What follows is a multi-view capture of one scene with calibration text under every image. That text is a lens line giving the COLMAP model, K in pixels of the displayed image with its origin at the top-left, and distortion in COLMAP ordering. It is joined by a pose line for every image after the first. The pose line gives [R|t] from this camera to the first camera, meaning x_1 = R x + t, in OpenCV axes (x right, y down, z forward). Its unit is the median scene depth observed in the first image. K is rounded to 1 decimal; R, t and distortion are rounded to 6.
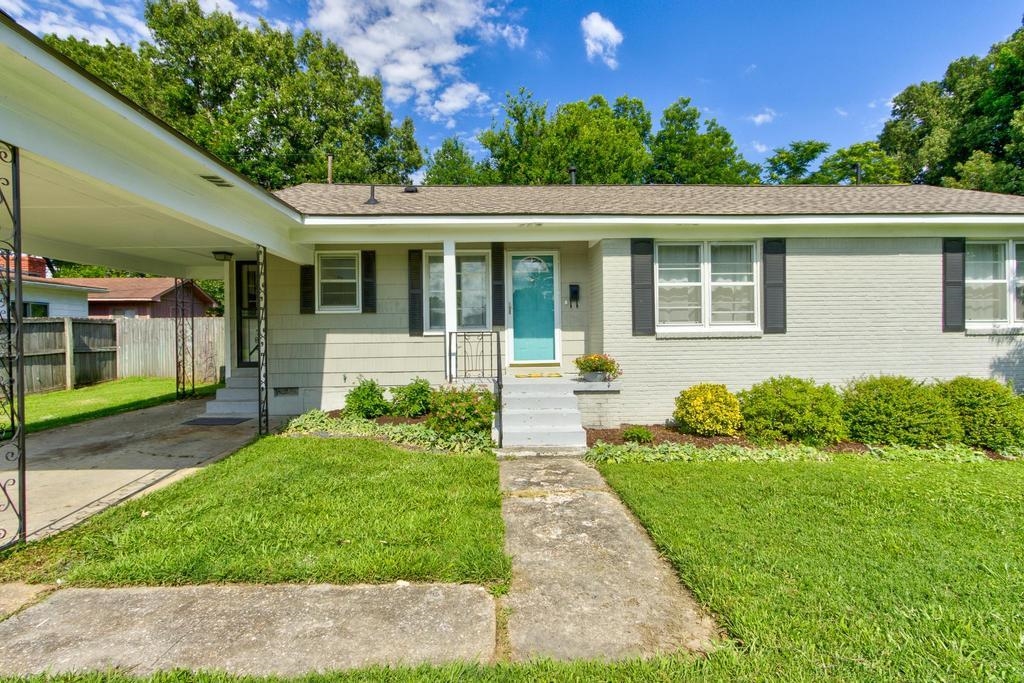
lens RADIAL K [[478.2, 0, 512.0], [0, 478.2, 341.5], [0, 0, 1]] dist [0.003745, 0.000674]
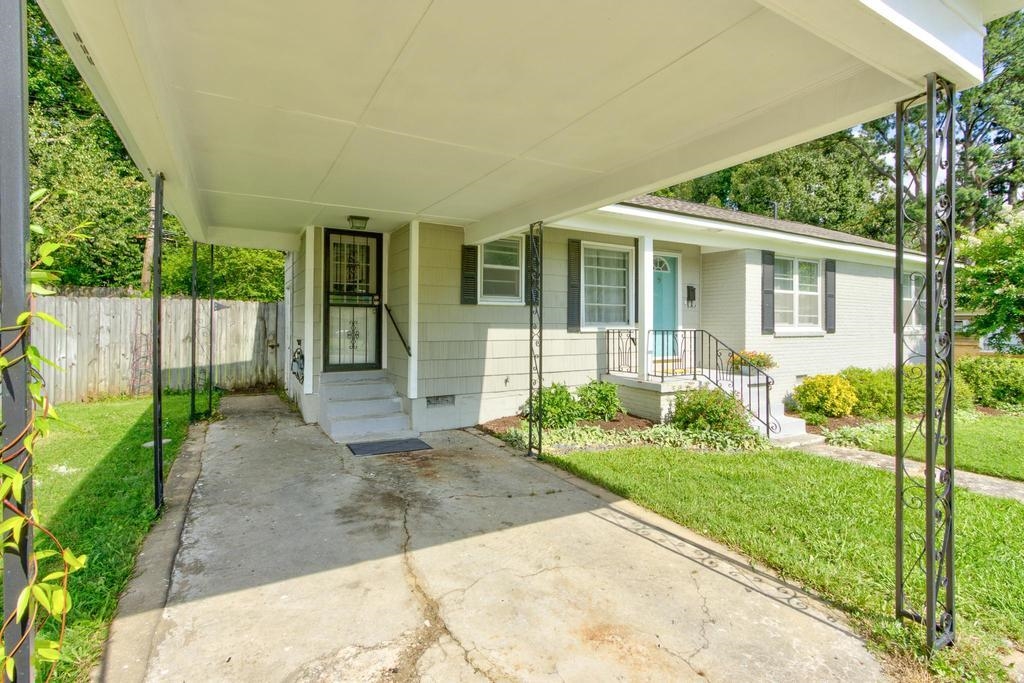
lens RADIAL K [[483.2, 0, 518.4], [0, 483.2, 323.0], [0, 0, 1]] dist [0.000992, 0.000205]
pose [[0.884931, 0.017044, 0.465411, -0.733792], [-0.010349, 0.999803, -0.016938, -0.012757], [-0.465608, 0.010173, 0.884933, 0.222252]]
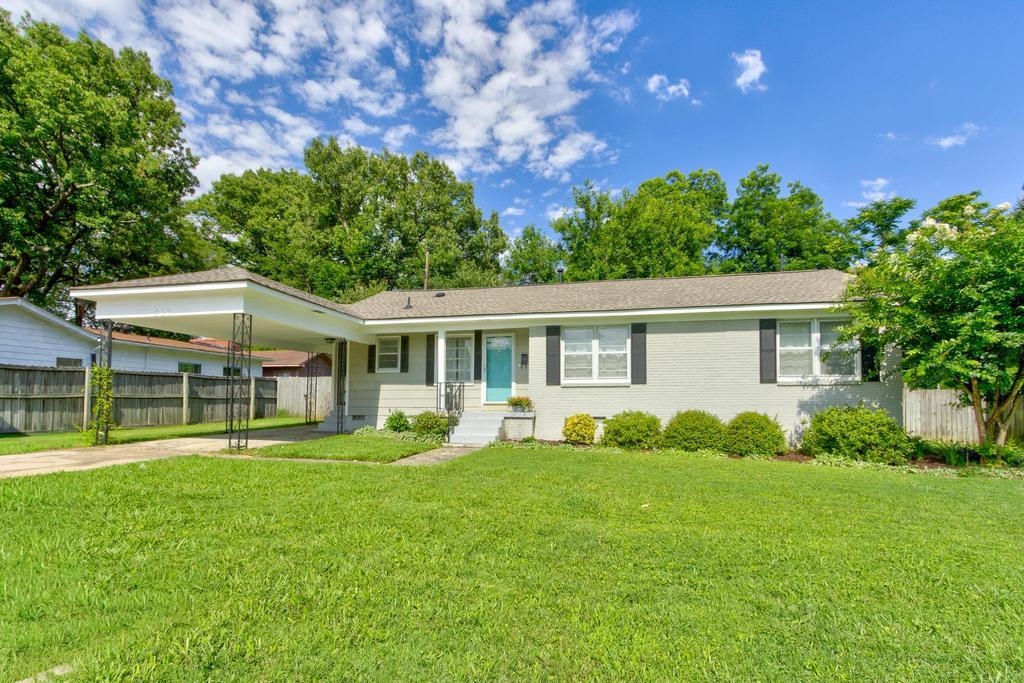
lens RADIAL K [[497.8, 0, 515.5], [0, 497.8, 372.3], [0, 0, 1]] dist [-0.002320, -0.000161]
pose [[0.970083, -0.004301, -0.242736, 0.509065], [-0.012460, 0.997643, -0.067475, 0.054338], [0.242455, 0.068481, 0.967743, -0.607193]]
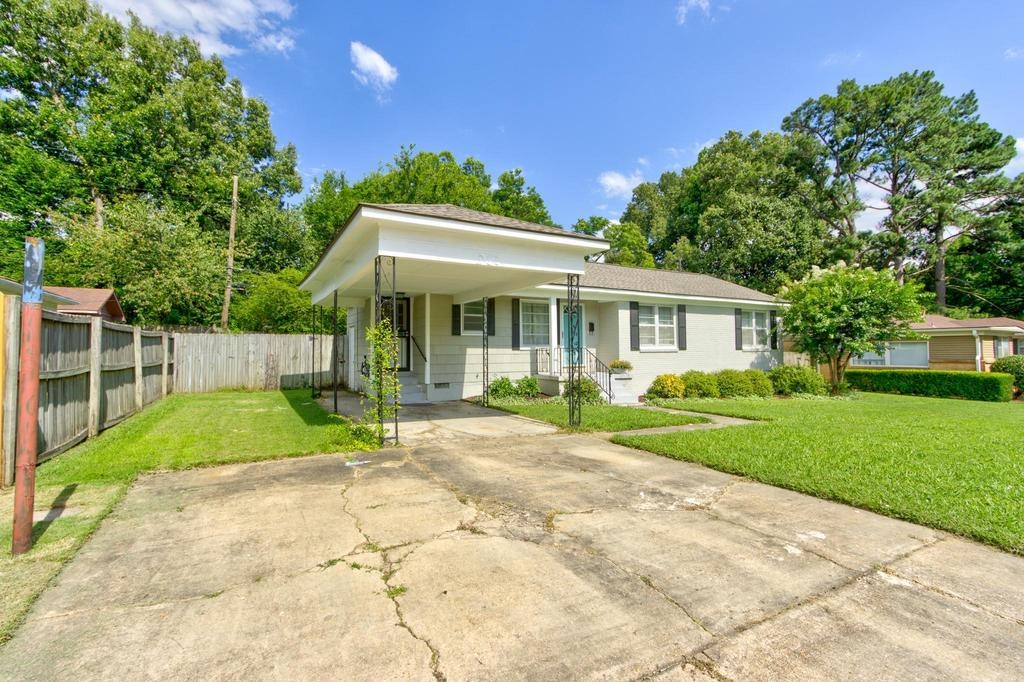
lens RADIAL K [[466.8, 0, 512.0], [0, 466.8, 341.0], [0, 0, 1]] dist [-0.001582, -0.000004]
pose [[0.893261, 0.016423, 0.449238, -0.943892], [0.001789, 0.999195, -0.040087, 0.021613], [-0.449535, 0.036612, 0.892512, -0.441329]]
